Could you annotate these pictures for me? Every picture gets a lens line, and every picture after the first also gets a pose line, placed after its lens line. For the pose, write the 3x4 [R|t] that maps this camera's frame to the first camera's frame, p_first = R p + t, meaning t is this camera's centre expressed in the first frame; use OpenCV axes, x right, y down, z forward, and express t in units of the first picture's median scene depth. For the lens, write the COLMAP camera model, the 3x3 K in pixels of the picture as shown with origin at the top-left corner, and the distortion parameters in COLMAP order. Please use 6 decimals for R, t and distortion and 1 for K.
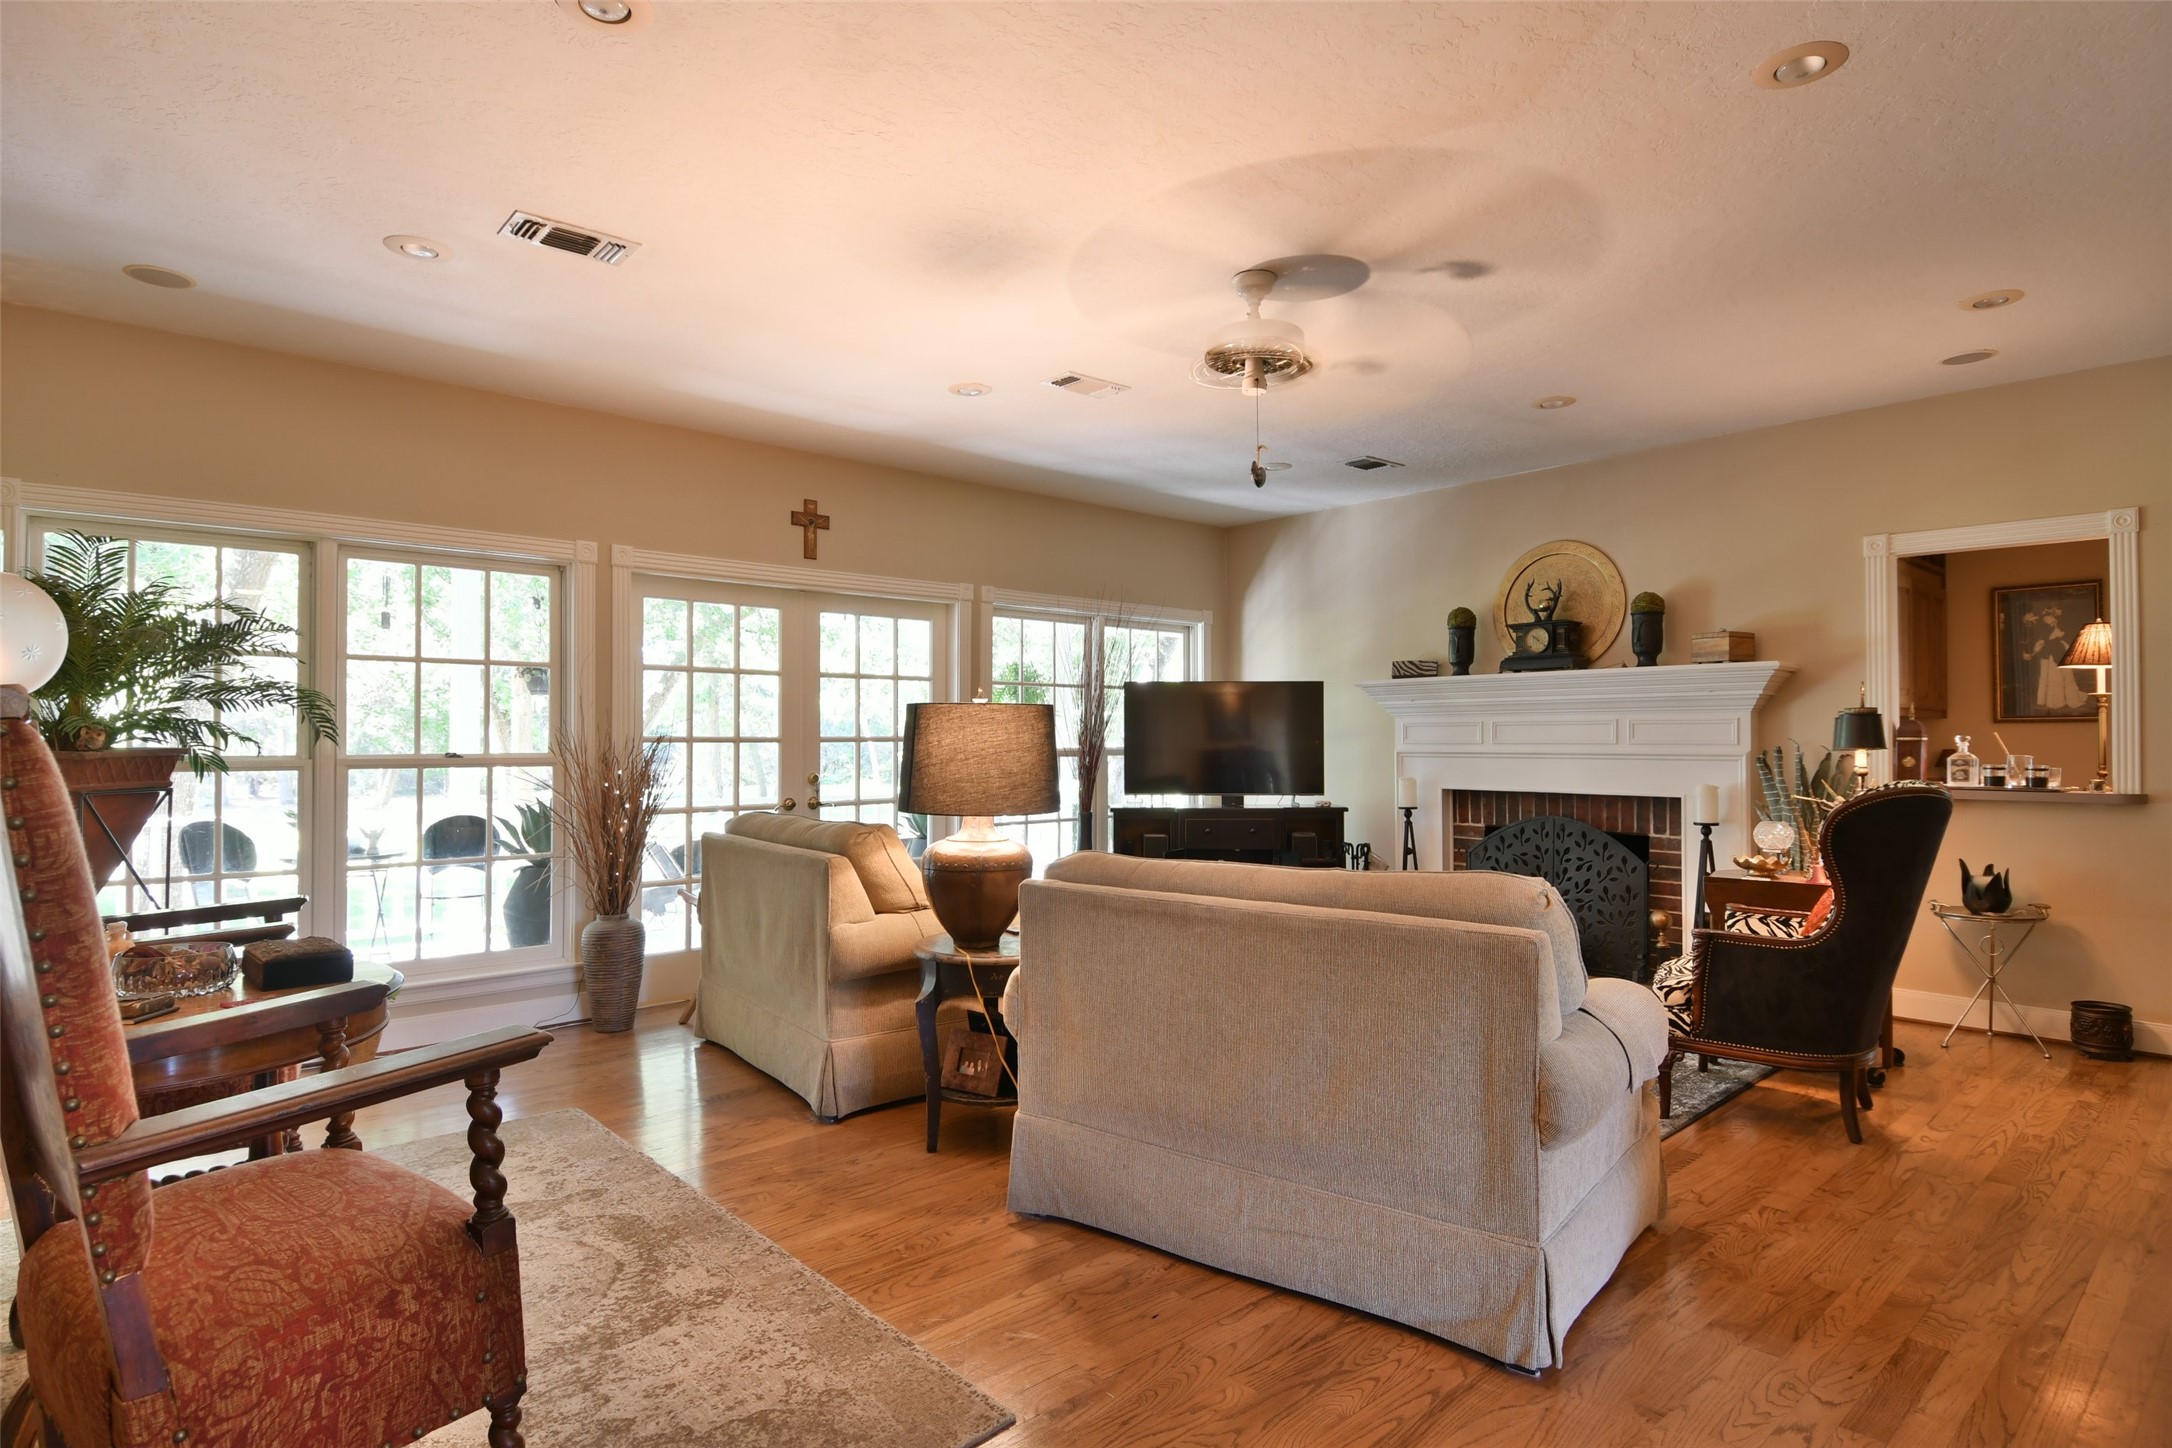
lens RADIAL K [[1139.5, 0, 1105.3], [0, 1139.5, 713.8], [0, 0, 1]] dist [0.025566, -0.024883]
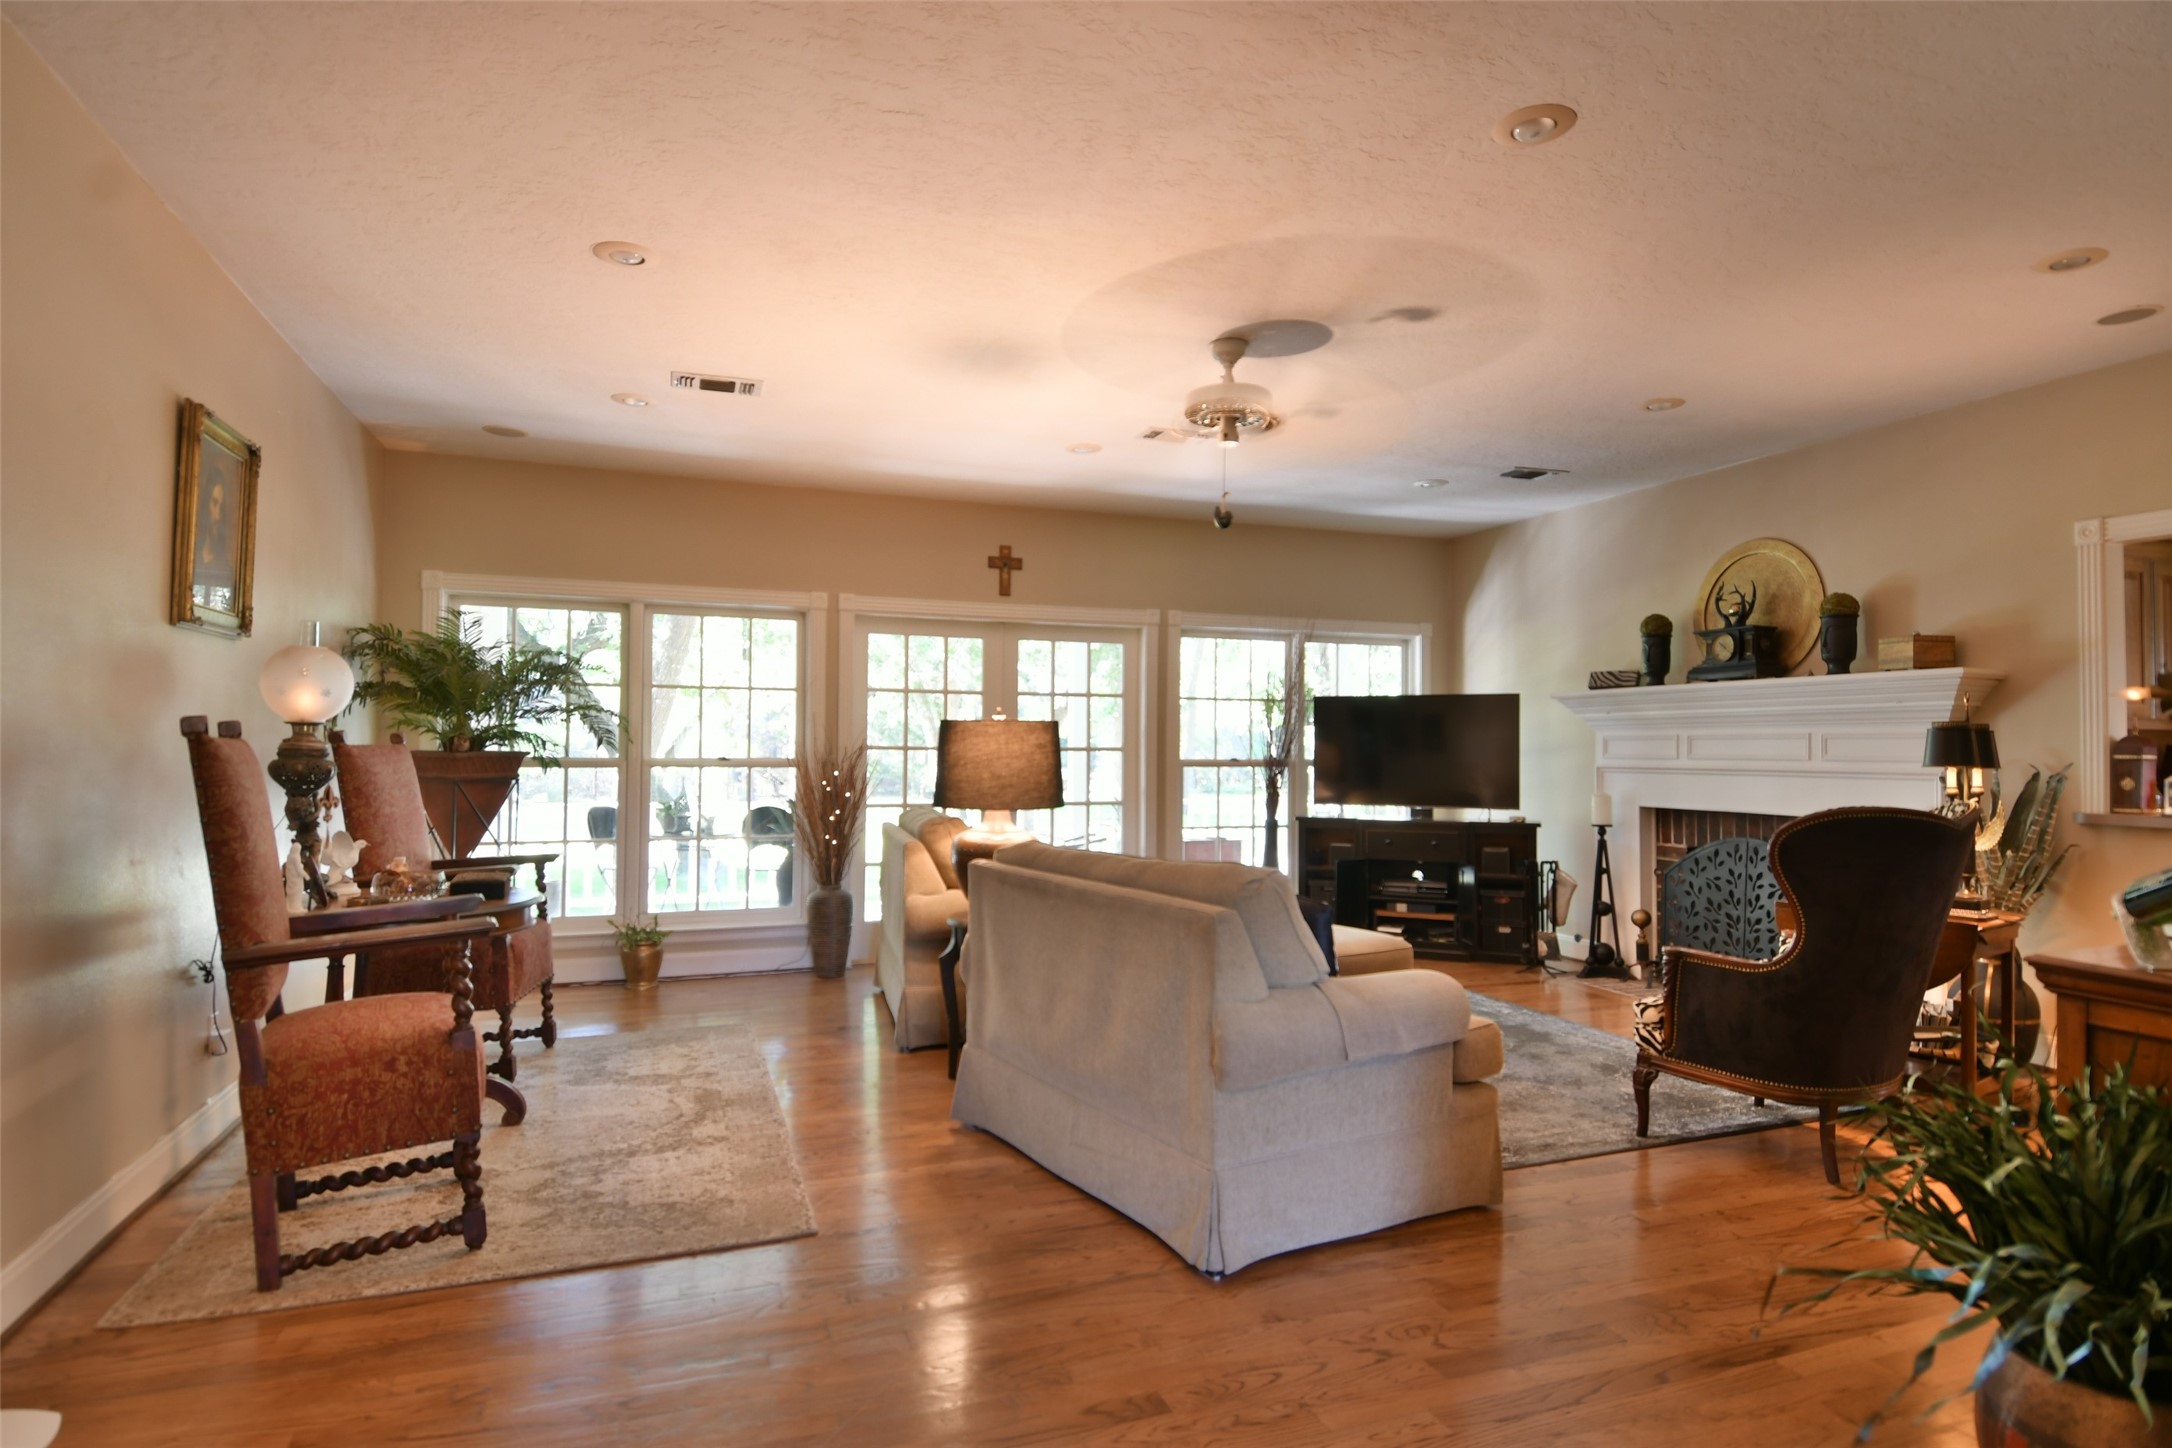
lens RADIAL K [[1139.5, 0, 1087.9], [0, 1139.5, 711.7], [0, 0, 1]] dist [0.025566, -0.024883]
pose [[0.929963, -0.004592, -0.367624, 0.326021], [0.000330, 0.999932, -0.011654, -0.002416], [0.367653, 0.010716, 0.929901, -0.080636]]
